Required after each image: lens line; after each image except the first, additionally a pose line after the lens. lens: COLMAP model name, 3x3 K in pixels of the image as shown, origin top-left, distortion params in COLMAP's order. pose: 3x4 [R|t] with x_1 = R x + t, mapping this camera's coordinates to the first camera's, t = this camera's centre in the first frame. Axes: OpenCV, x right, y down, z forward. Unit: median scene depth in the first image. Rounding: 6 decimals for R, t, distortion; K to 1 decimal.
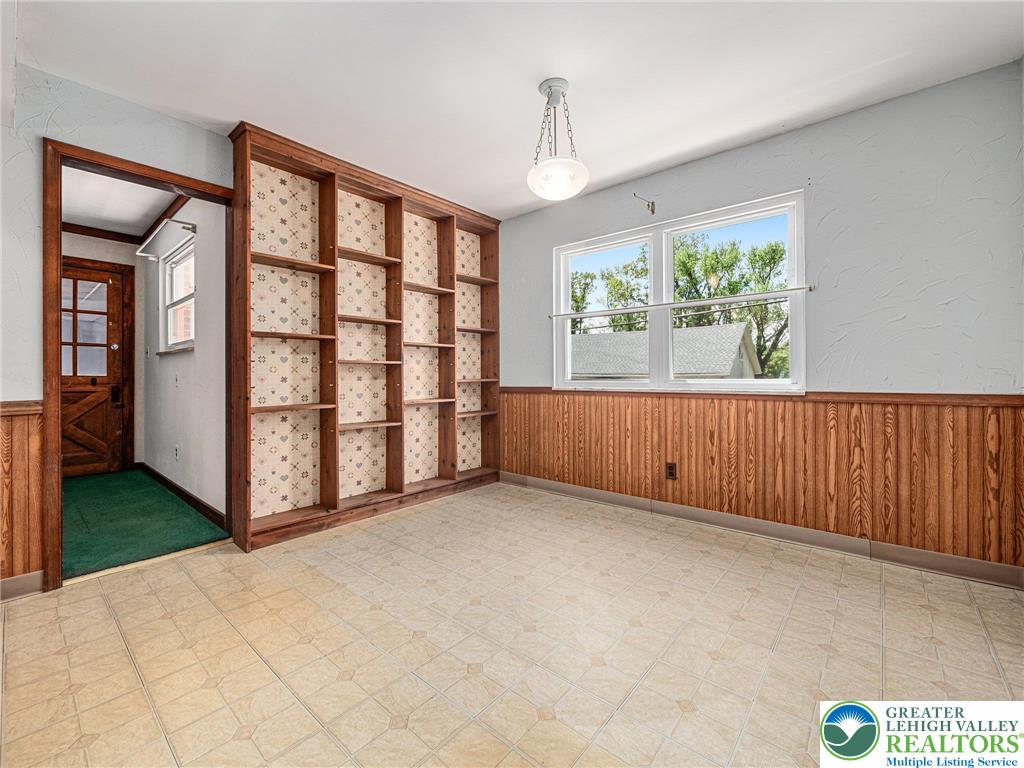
lens RADIAL K [[431.2, 0, 513.0], [0, 431.2, 368.7], [0, 0, 1]] dist [-0.007496, 0.000073]
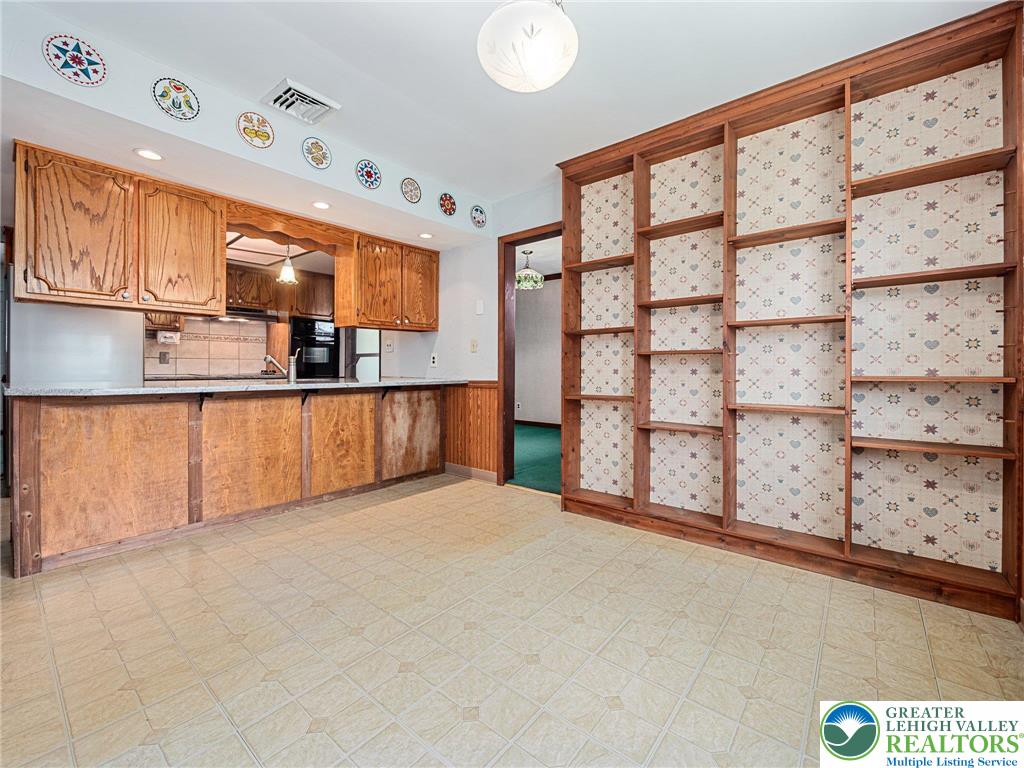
lens RADIAL K [[431.2, 0, 513.0], [0, 431.2, 368.7], [0, 0, 1]] dist [-0.007496, 0.000073]
pose [[0.018479, 0.004546, -0.999819, 0.530353], [0.014109, 0.999889, 0.004807, 0.008885], [0.999730, -0.014195, 0.018413, 0.720180]]
